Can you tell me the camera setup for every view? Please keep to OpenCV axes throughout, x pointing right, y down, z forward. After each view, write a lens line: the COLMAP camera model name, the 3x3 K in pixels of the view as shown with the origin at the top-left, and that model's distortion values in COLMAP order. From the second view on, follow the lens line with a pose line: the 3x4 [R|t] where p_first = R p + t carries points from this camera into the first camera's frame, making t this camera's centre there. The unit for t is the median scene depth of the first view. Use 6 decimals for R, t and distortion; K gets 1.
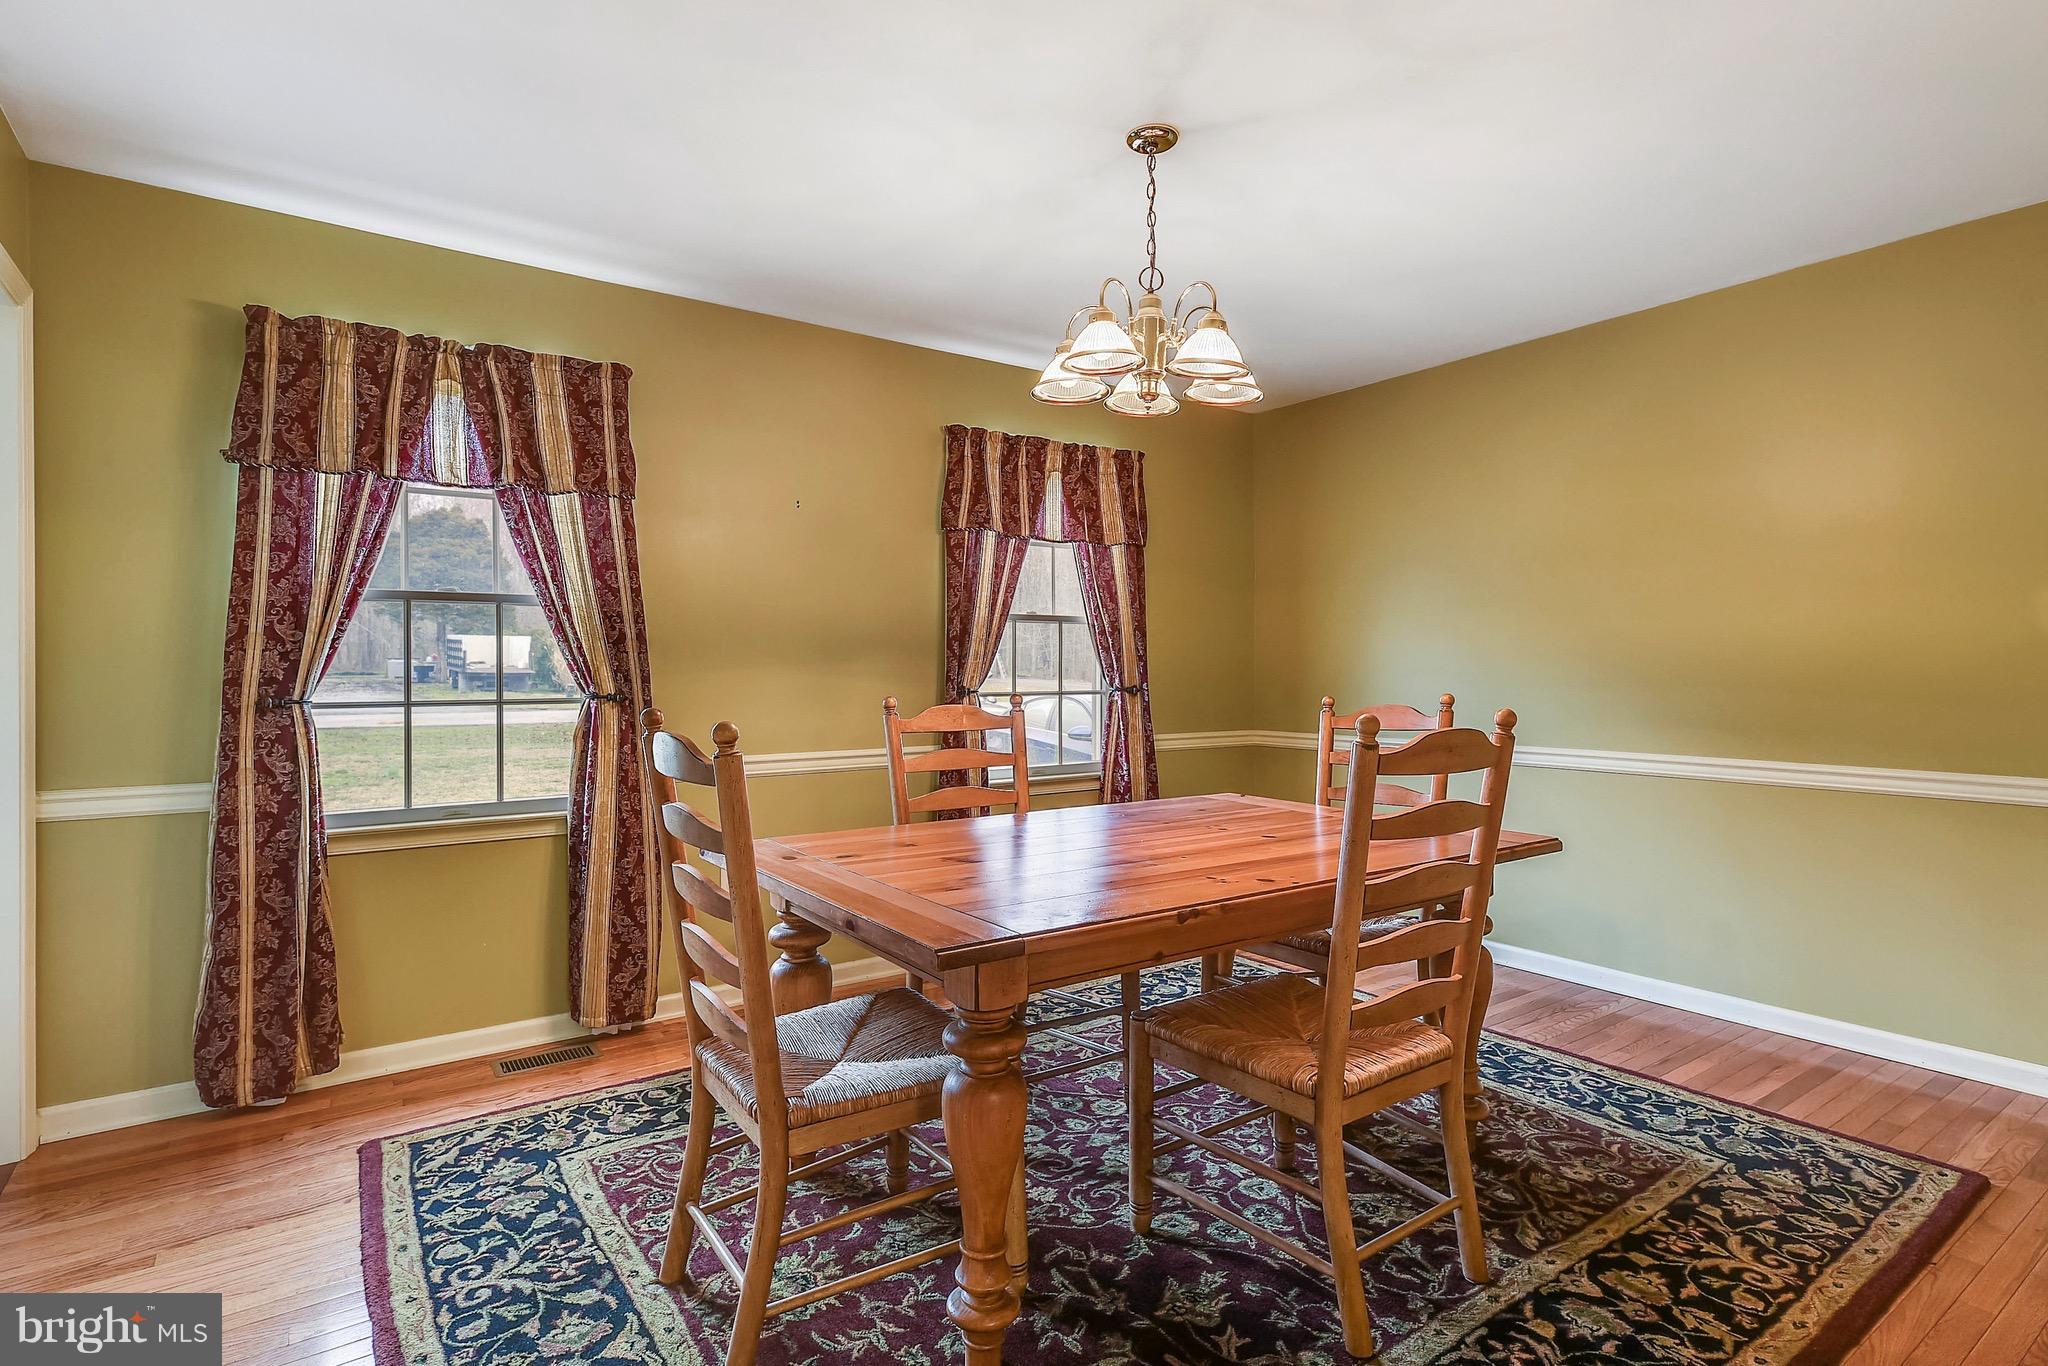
lens RADIAL K [[1037.0, 0, 1030.6], [0, 1037.0, 658.1], [0, 0, 1]] dist [0.001748, 0.001277]
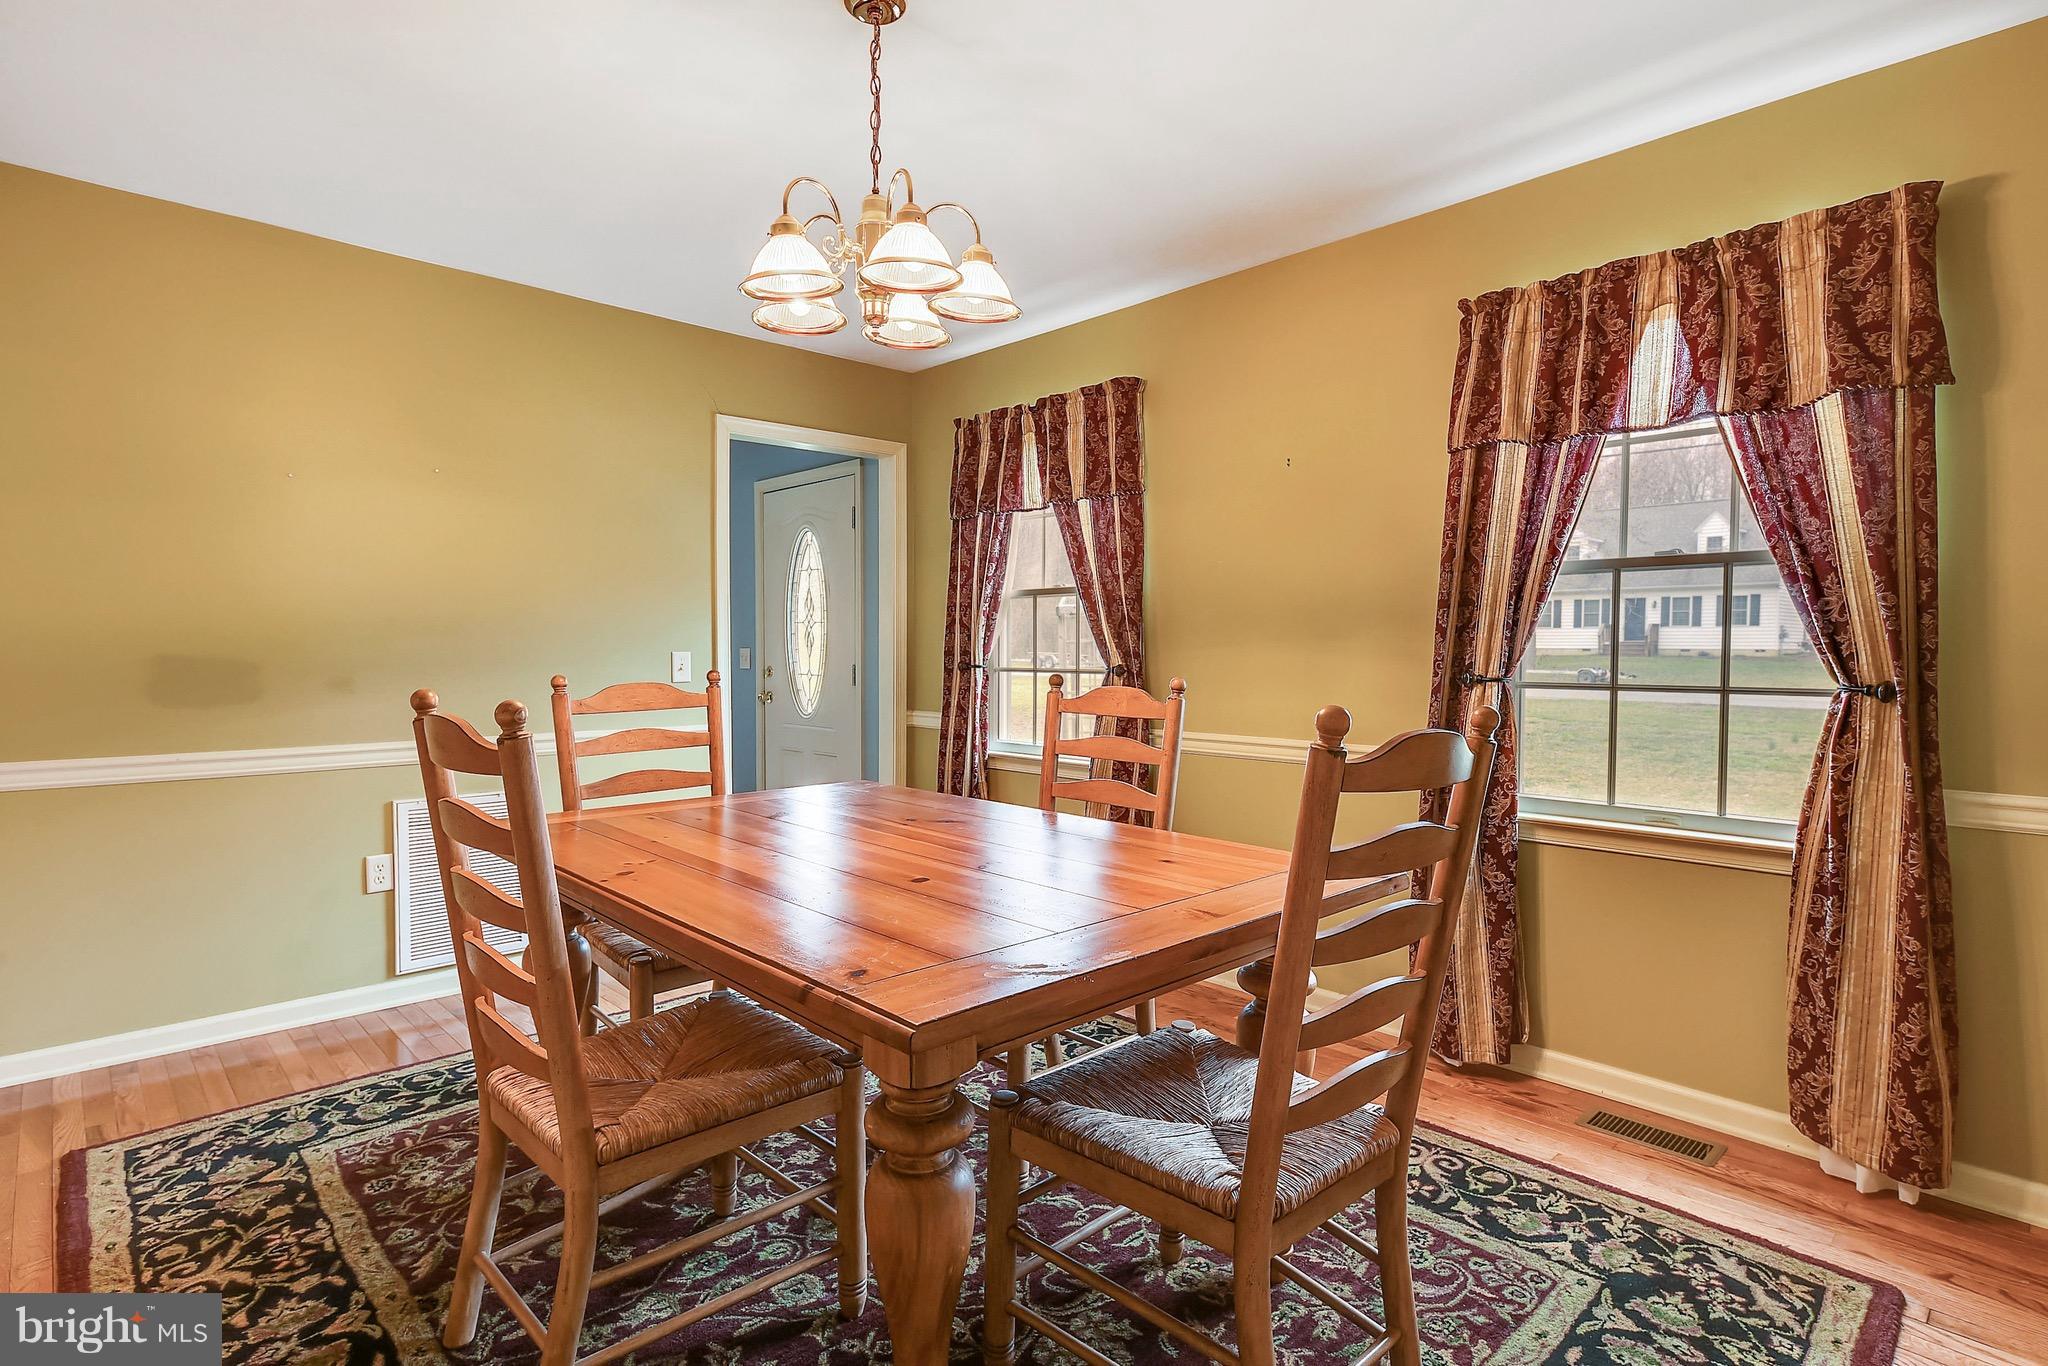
lens RADIAL K [[1003.2, 0, 1024.0], [0, 1003.2, 683.0], [0, 0, 1]] dist [0.000902, 0.000306]
pose [[0.147709, 0.036866, -0.988344, 0.693071], [0.003701, 0.999277, 0.037827, 0.009102], [0.989024, -0.009245, 0.147465, 0.740003]]
